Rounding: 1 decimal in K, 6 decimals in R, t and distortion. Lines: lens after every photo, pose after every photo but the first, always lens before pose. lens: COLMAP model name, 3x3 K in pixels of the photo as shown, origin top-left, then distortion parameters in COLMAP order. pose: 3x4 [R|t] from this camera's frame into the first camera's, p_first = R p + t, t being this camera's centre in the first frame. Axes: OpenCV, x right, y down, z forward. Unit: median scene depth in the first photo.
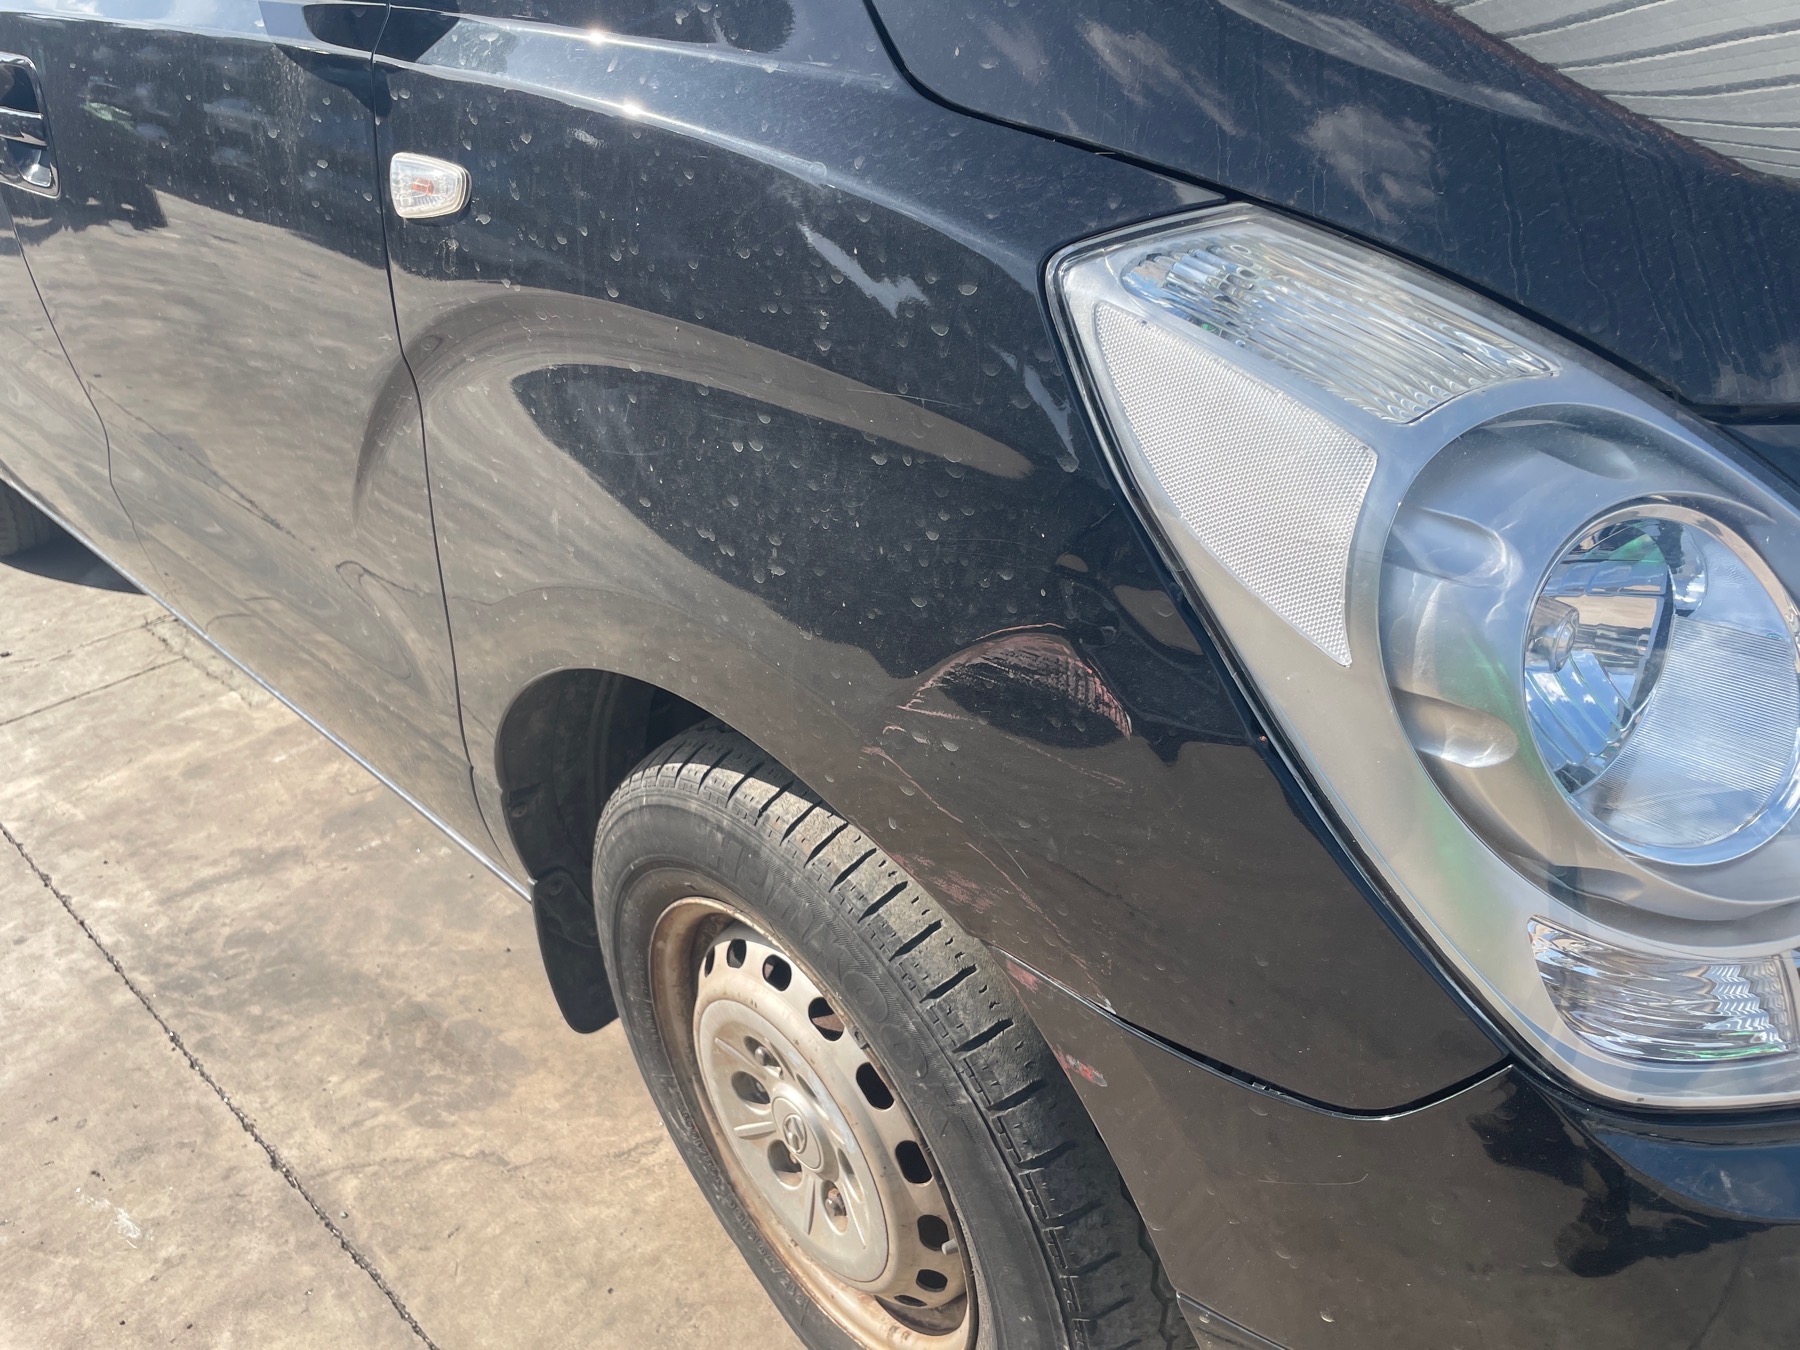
lens RADIAL K [[1365.4, 0, 883.8], [0, 1365.4, 672.6], [0, 0, 1]] dist [0.031485, -0.045287]
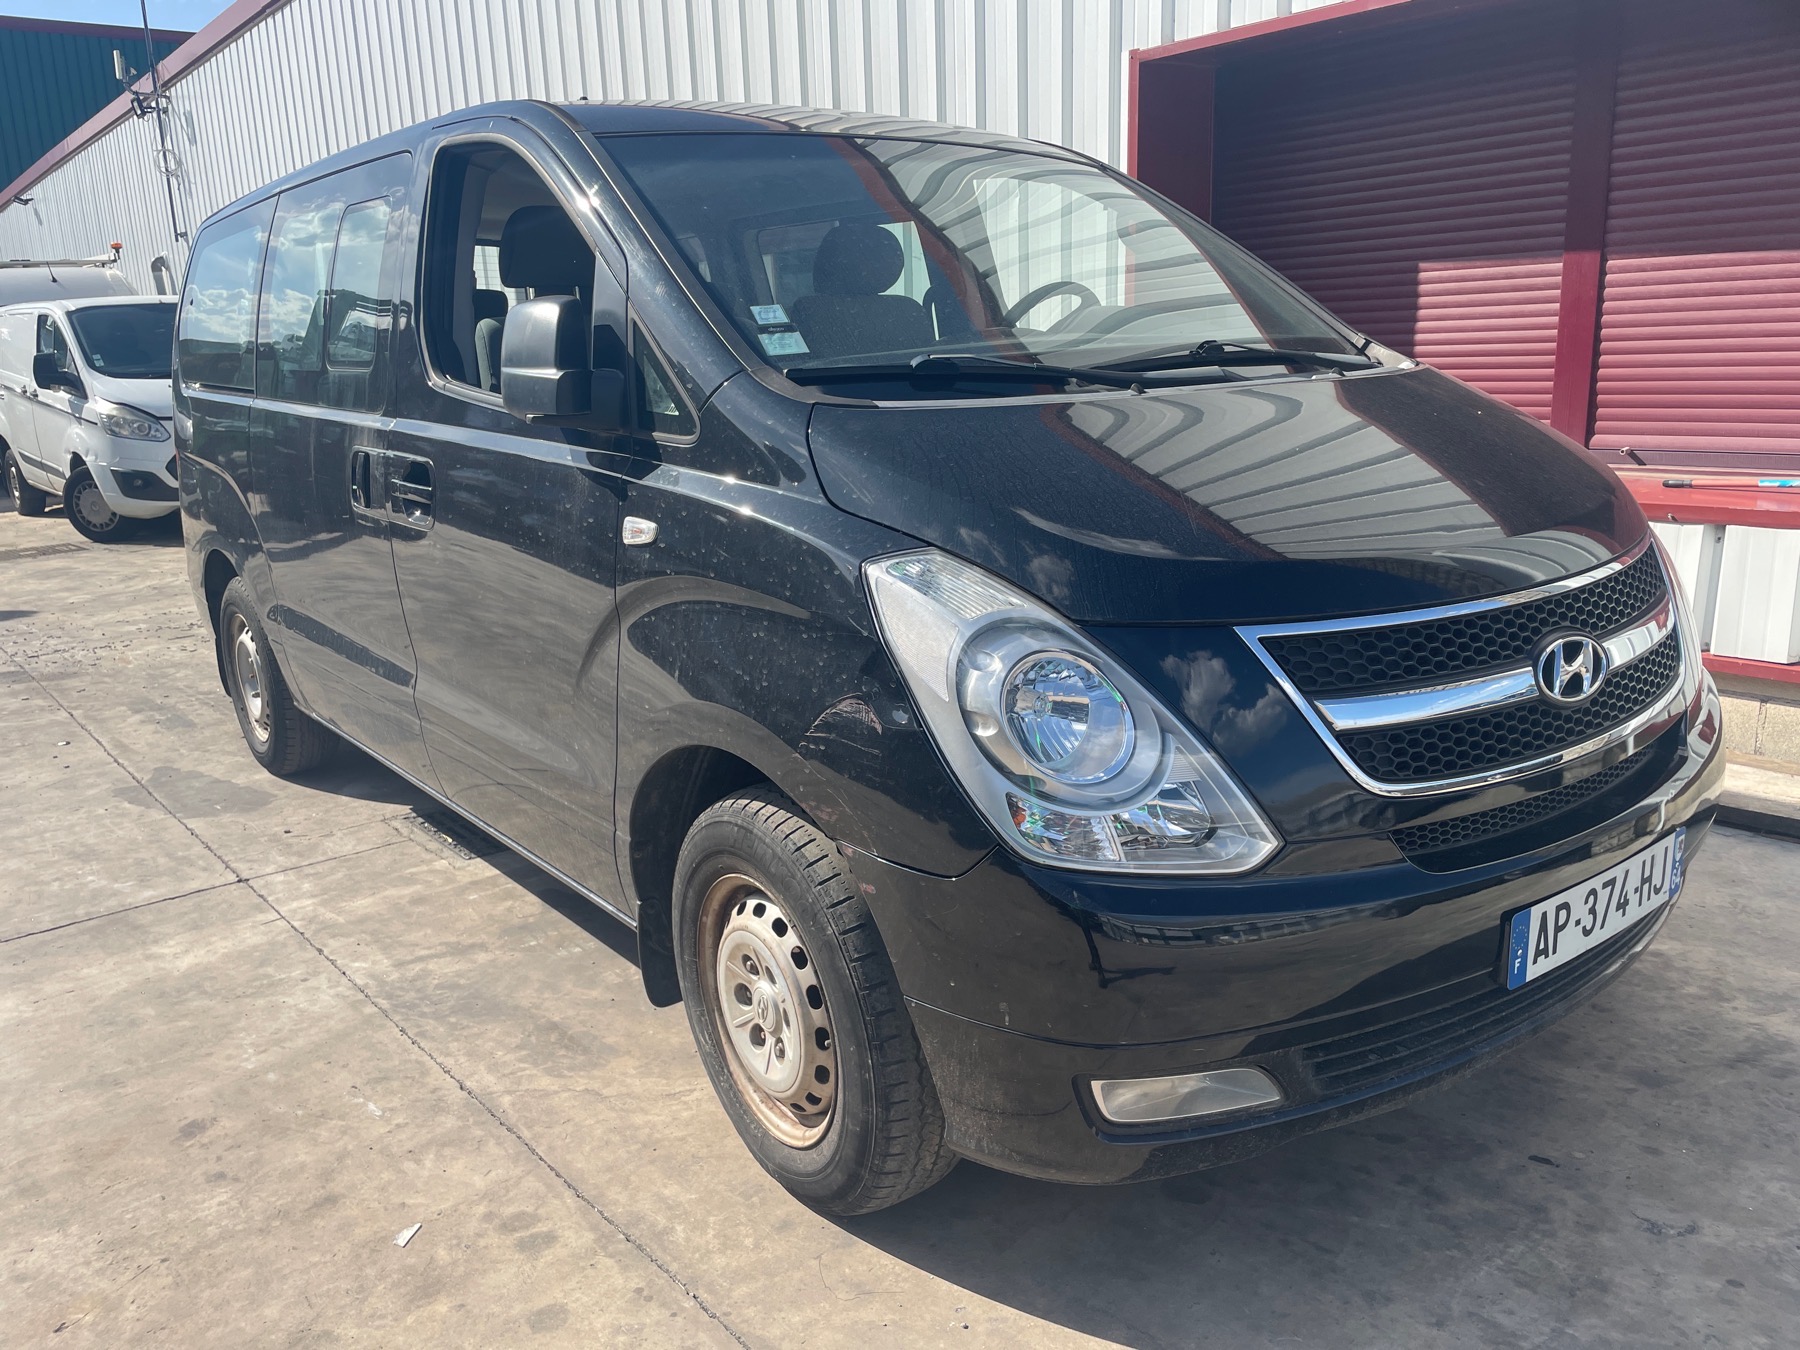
lens RADIAL K [[1365.4, 0, 908.7], [0, 1365.4, 682.1], [0, 0, 1]] dist [0.031485, -0.045287]
pose [[0.995680, 0.057059, -0.073245, 0.192752], [-0.073996, 0.964159, -0.254798, 0.284282], [0.056081, 0.259117, 0.964216, -0.721725]]
